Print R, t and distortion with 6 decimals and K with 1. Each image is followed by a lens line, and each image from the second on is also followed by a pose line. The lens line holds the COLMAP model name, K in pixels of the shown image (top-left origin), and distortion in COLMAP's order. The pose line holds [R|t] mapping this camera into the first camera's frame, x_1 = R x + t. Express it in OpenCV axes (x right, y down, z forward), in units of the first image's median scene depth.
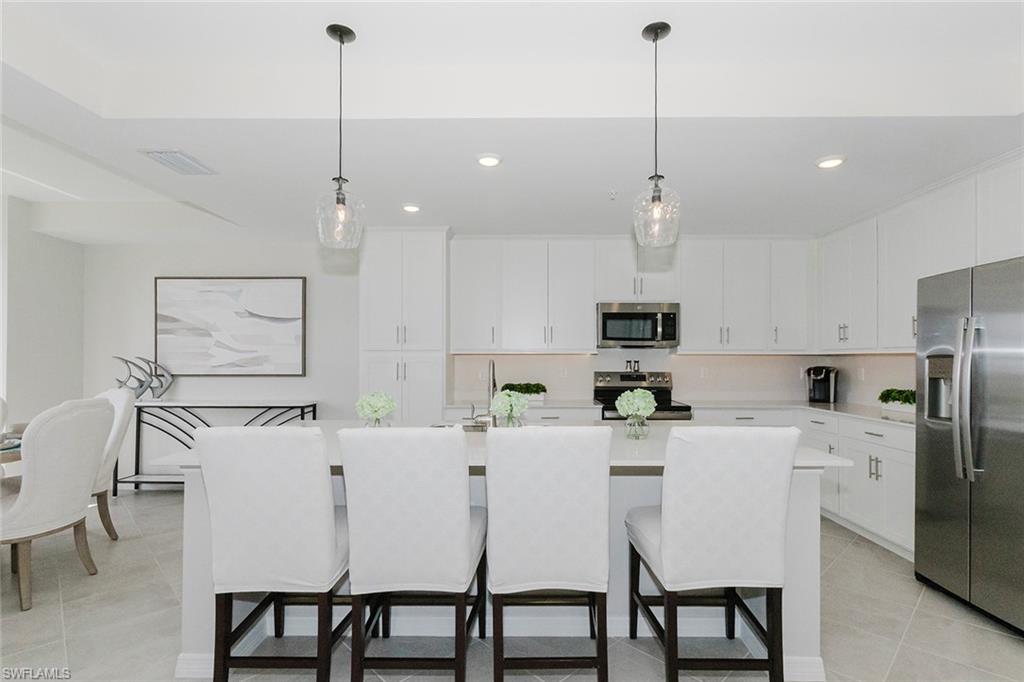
lens RADIAL K [[498.0, 0, 539.8], [0, 498.0, 353.3], [0, 0, 1]] dist [0.004603, -0.000683]
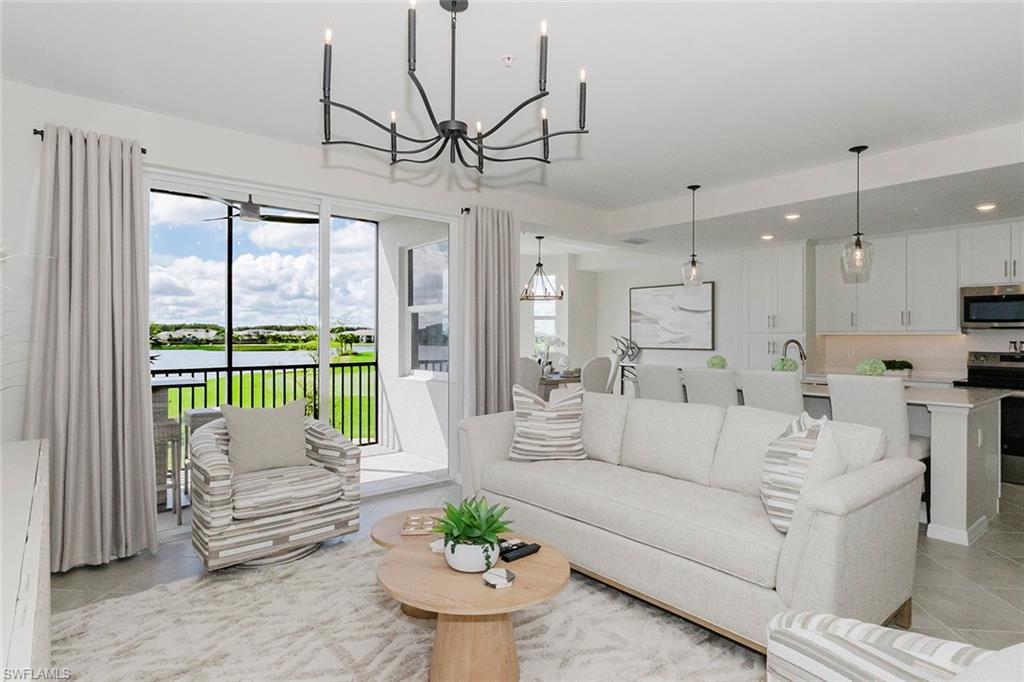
lens RADIAL K [[559.7, 0, 504.2], [0, 559.7, 337.0], [0, 0, 1]] dist [0.000943, -0.001767]
pose [[0.629332, 0.001918, -0.777134, 0.417906], [0.005938, 0.999956, 0.007276, -0.008109], [0.777114, -0.009194, 0.629293, -0.502531]]
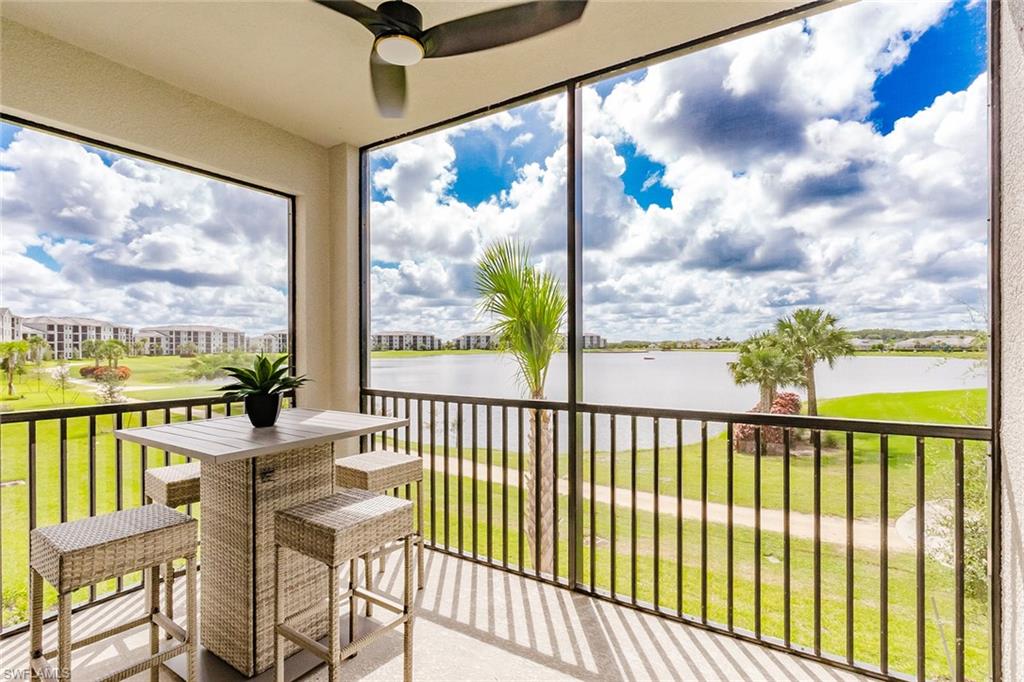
lens RADIAL K [[498.0, 0, 514.3], [0, 498.0, 348.2], [0, 0, 1]] dist [0.004603, -0.000683]
pose [[-0.536707, 0.008693, -0.843724, -0.391750], [0.011245, 0.999932, 0.003149, -0.000097], [0.843693, -0.007798, -0.536769, 0.019646]]
